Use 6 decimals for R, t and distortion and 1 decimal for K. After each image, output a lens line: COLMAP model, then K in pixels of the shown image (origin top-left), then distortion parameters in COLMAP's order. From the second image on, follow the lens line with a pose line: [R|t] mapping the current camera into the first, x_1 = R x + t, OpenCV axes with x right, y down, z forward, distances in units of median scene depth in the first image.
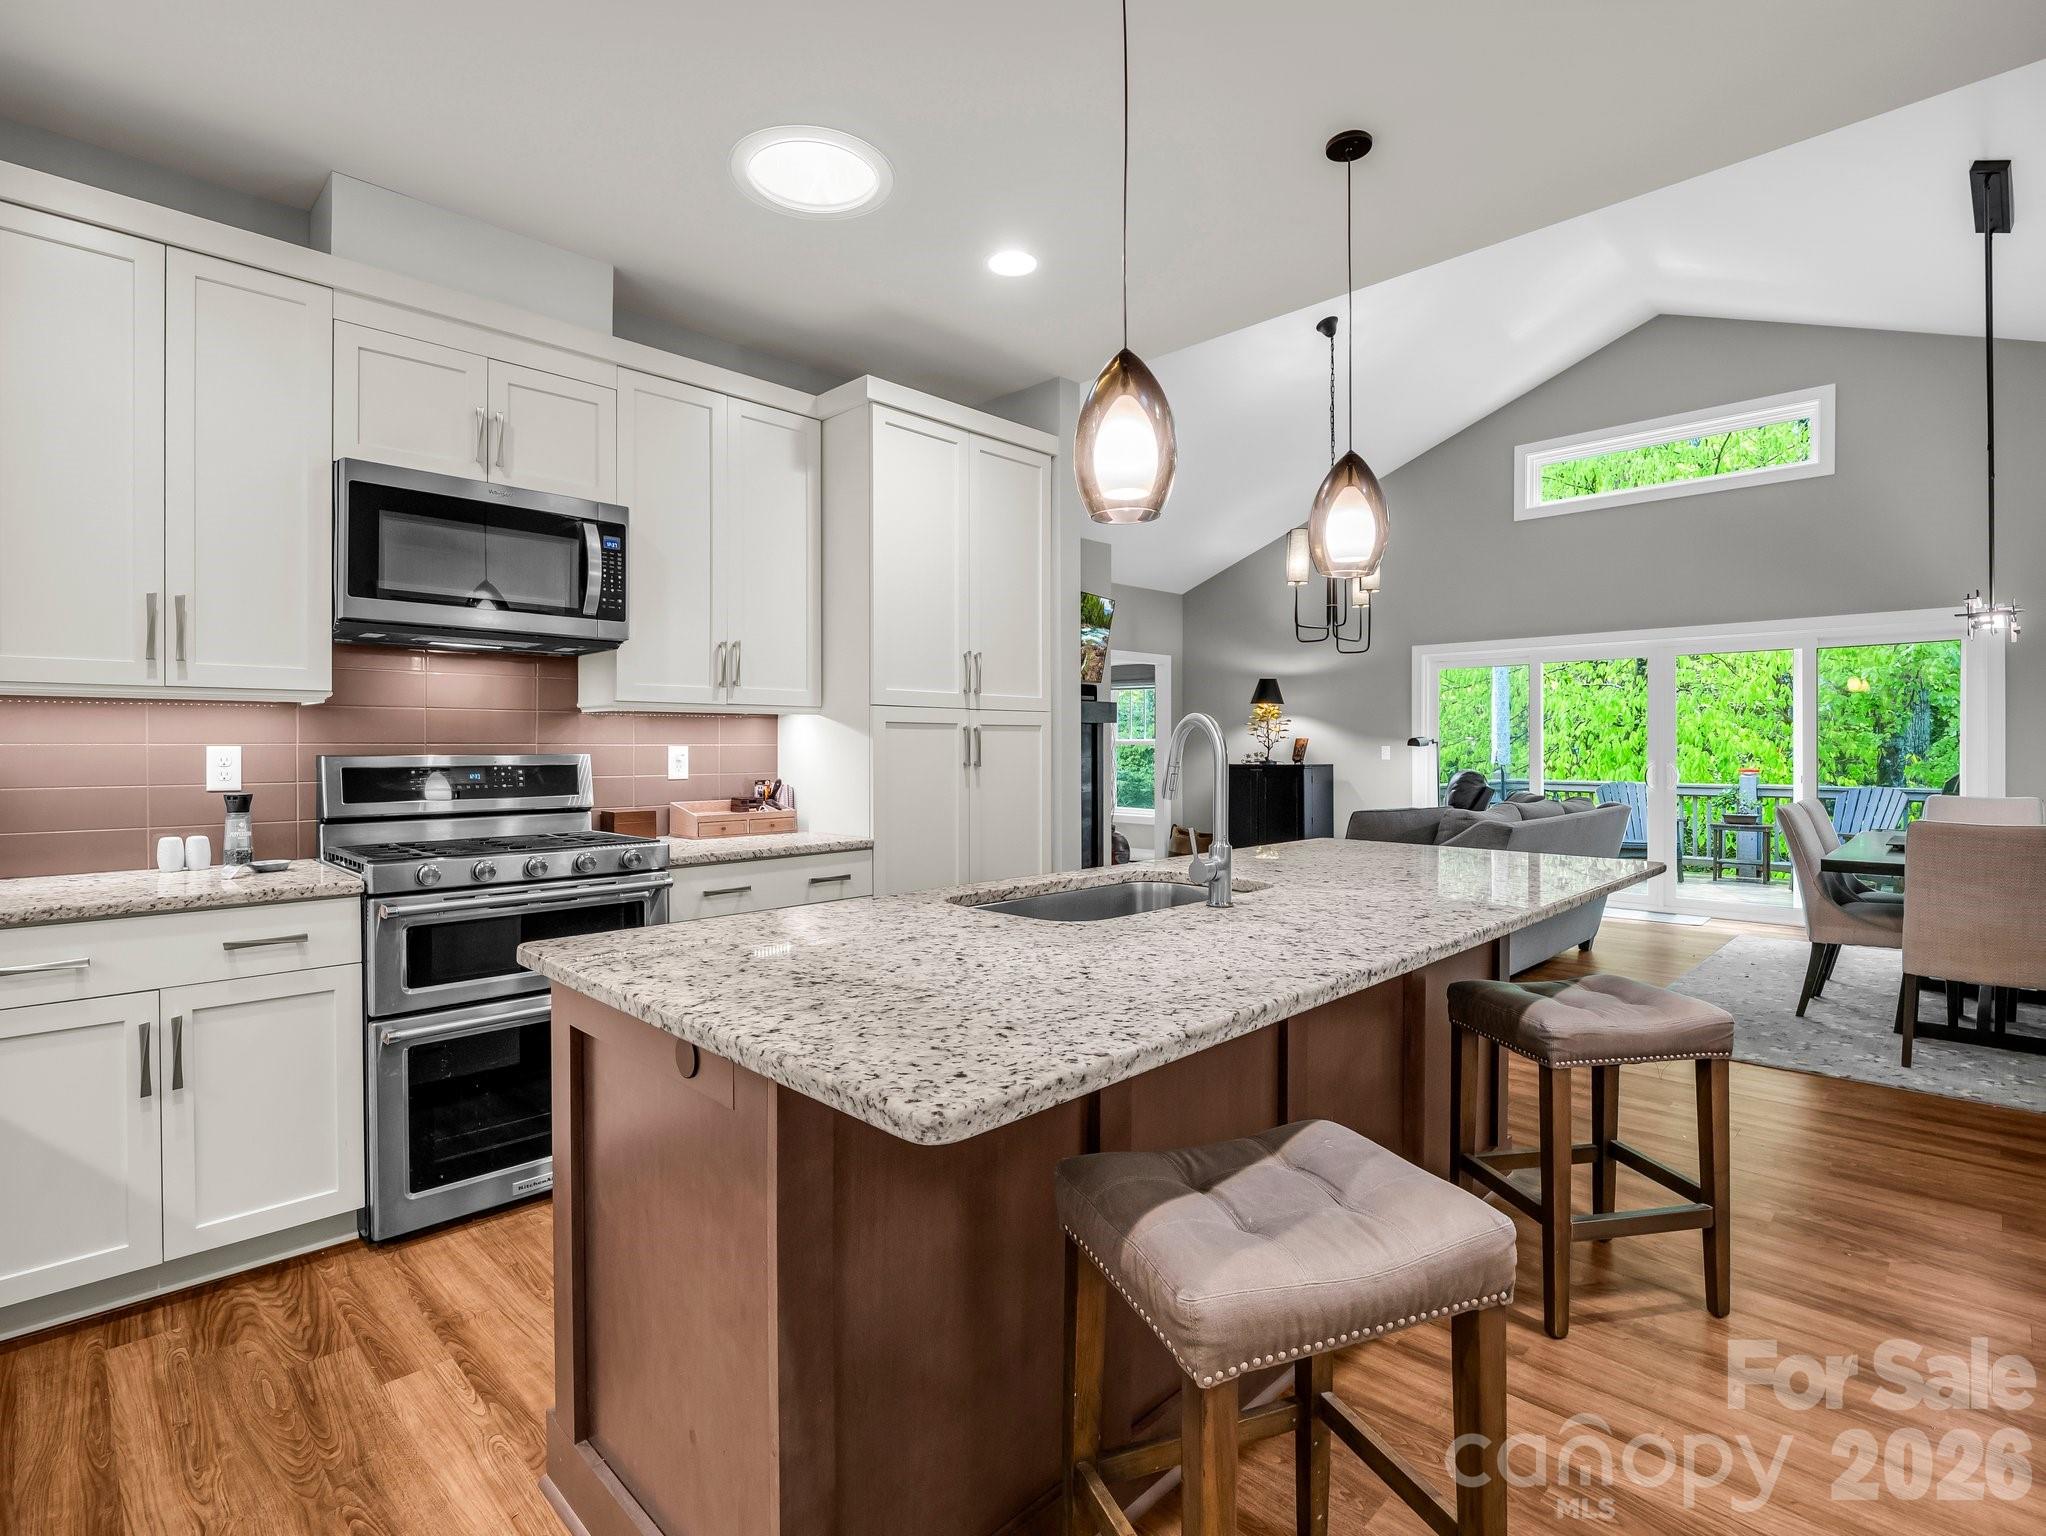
lens RADIAL K [[994.2, 0, 992.5], [0, 994.2, 770.4], [0, 0, 1]] dist [-0.008922, -0.002306]
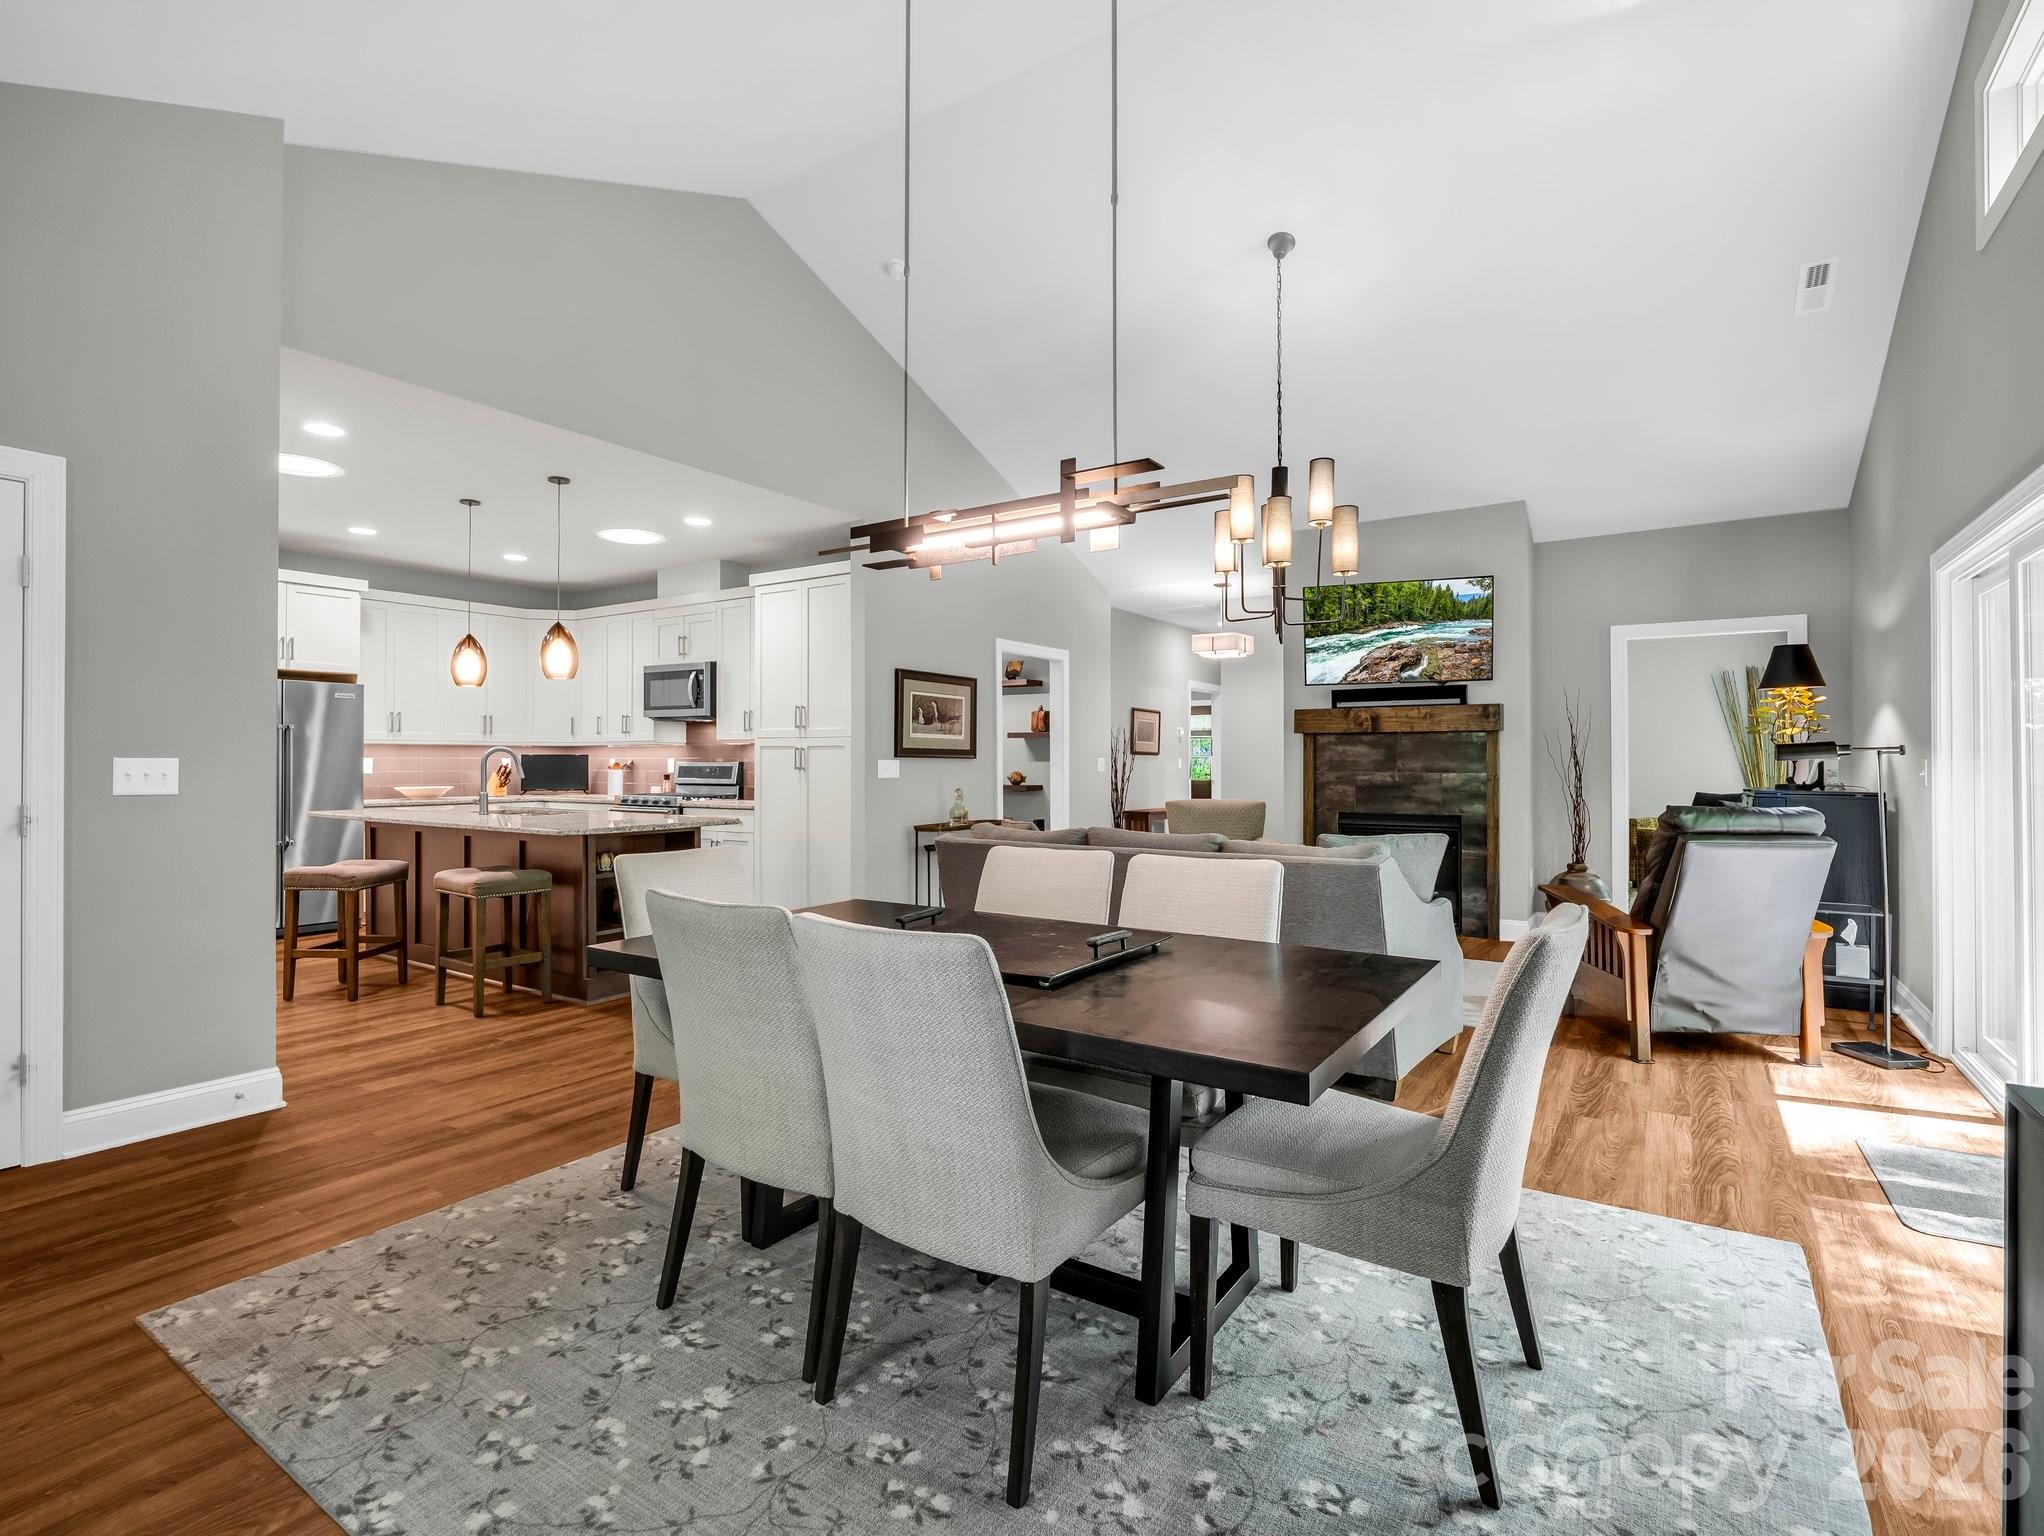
lens RADIAL K [[993.3, 0, 1026.9], [0, 993.3, 765.4], [0, 0, 1]] dist [-0.008922, -0.002306]
pose [[0.210764, 0.003918, -0.977529, 0.761974], [-0.024361, 0.999702, -0.001245, -0.008803], [0.977233, 0.024076, 0.210797, 0.439105]]
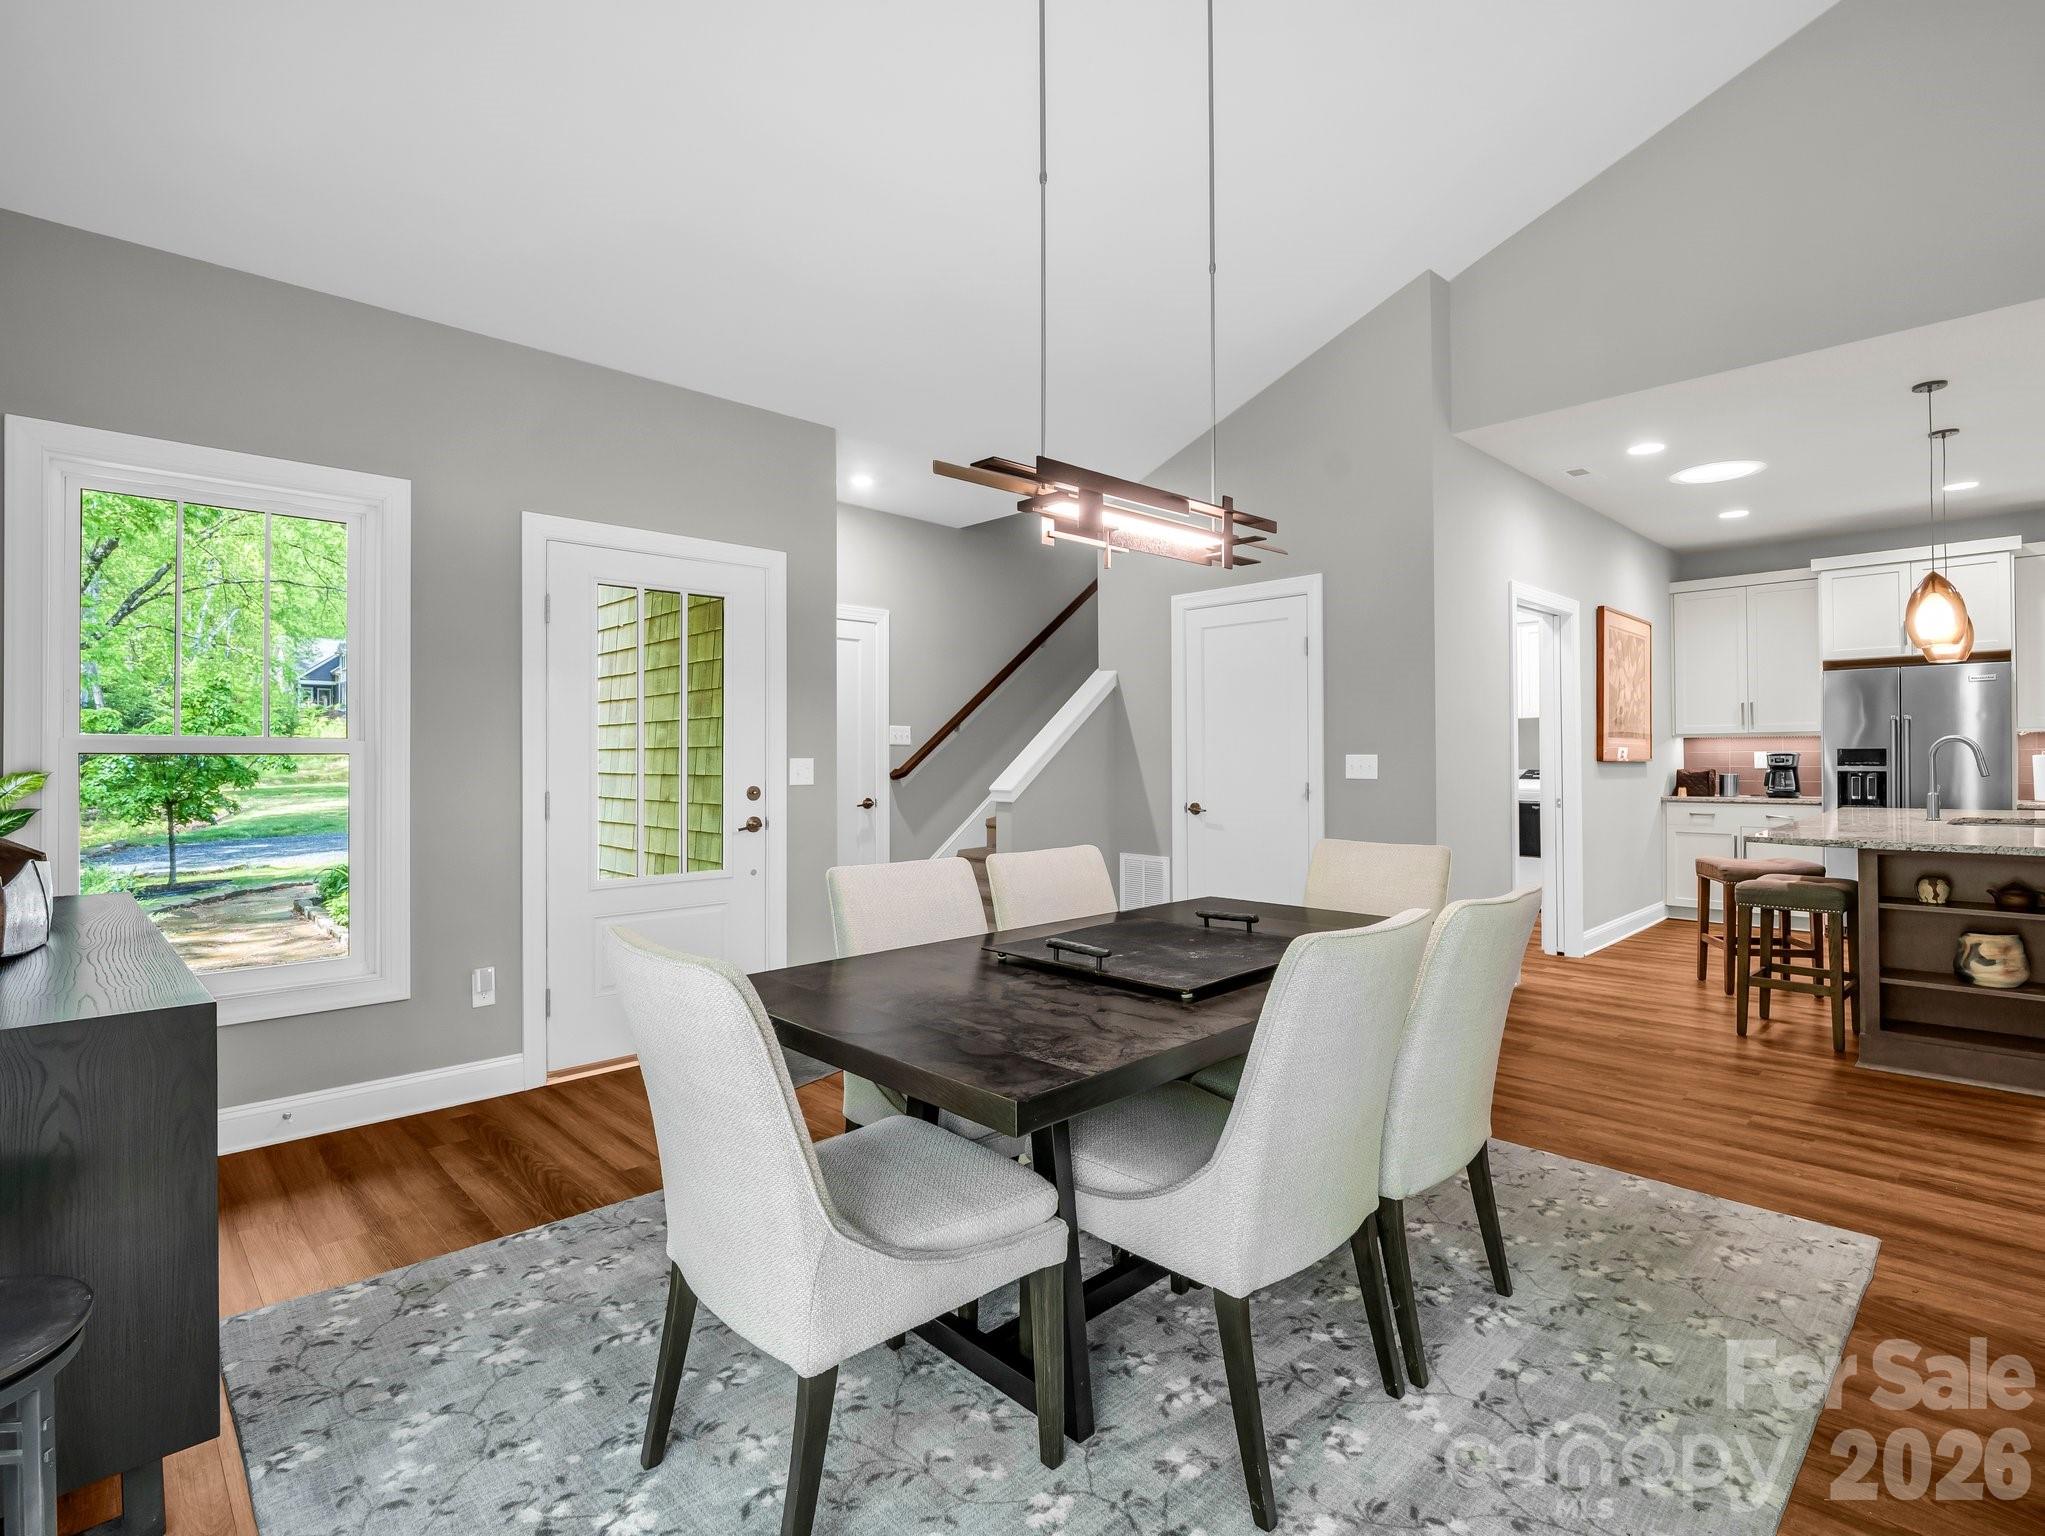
lens RADIAL K [[993.7, 0, 1018.7], [0, 993.7, 751.5], [0, 0, 1]] dist [-0.008922, -0.002306]
pose [[-0.999935, 0.002980, 0.011007, 0.530372], [0.003197, 0.999799, 0.019788, -0.016944], [-0.010946, 0.019822, -0.999744, 0.750751]]
